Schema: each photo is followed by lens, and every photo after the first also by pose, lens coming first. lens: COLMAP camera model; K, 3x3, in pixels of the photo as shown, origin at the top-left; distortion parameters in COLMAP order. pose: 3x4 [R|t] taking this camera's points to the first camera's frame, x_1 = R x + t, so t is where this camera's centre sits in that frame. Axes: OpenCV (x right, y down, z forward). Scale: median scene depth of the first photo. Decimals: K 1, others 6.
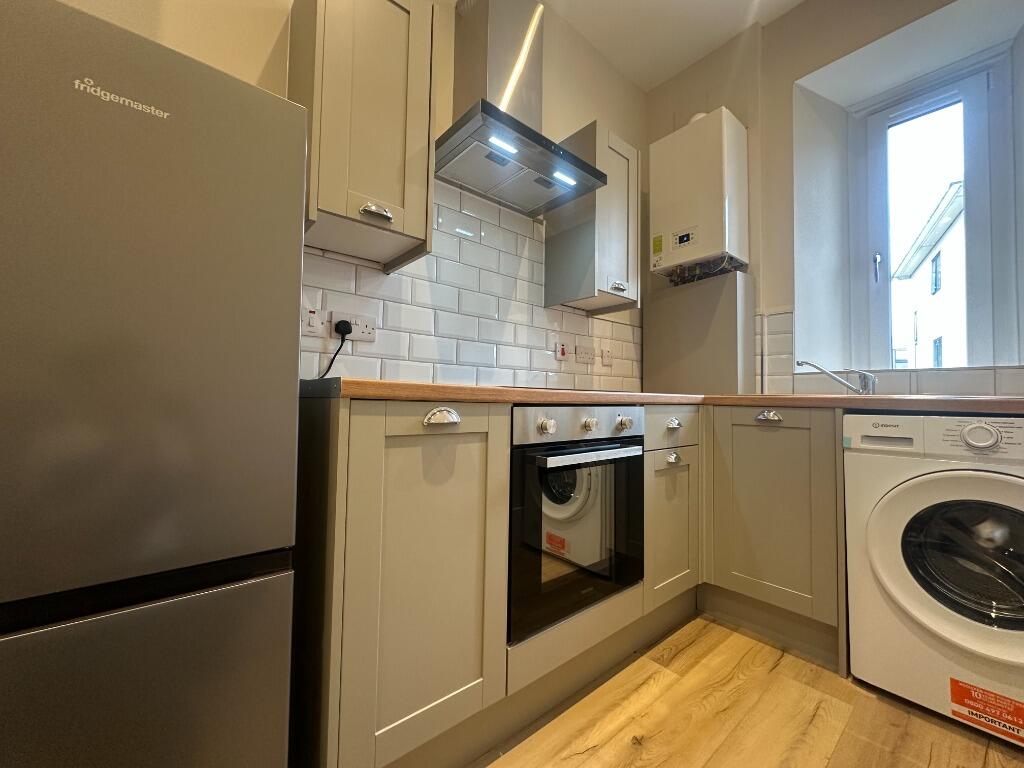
lens RADIAL K [[411.8, 0, 509.9], [0, 411.8, 381.1], [0, 0, 1]] dist [-0.000600, 0.000011]
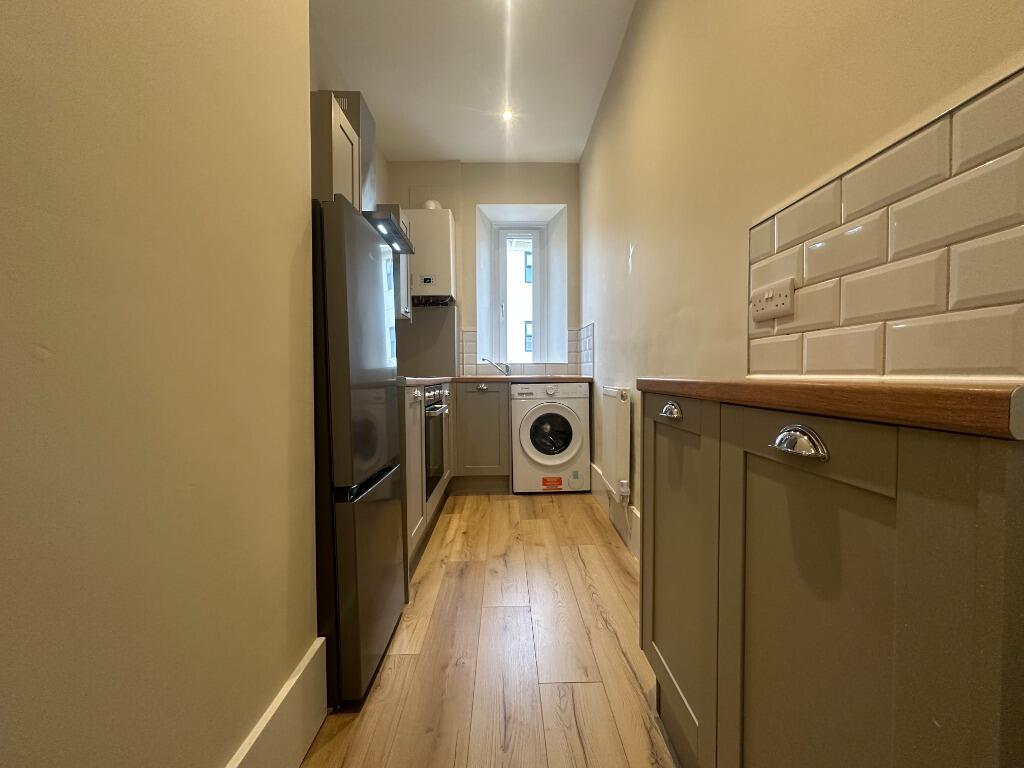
lens RADIAL K [[411.8, 0, 513.1], [0, 411.8, 385.3], [0, 0, 1]] dist [-0.000600, 0.000011]
pose [[0.624047, -0.039385, 0.780394, -1.003056], [-0.013734, 0.998022, 0.061351, -0.057695], [-0.781266, -0.049004, 0.622271, -0.456249]]
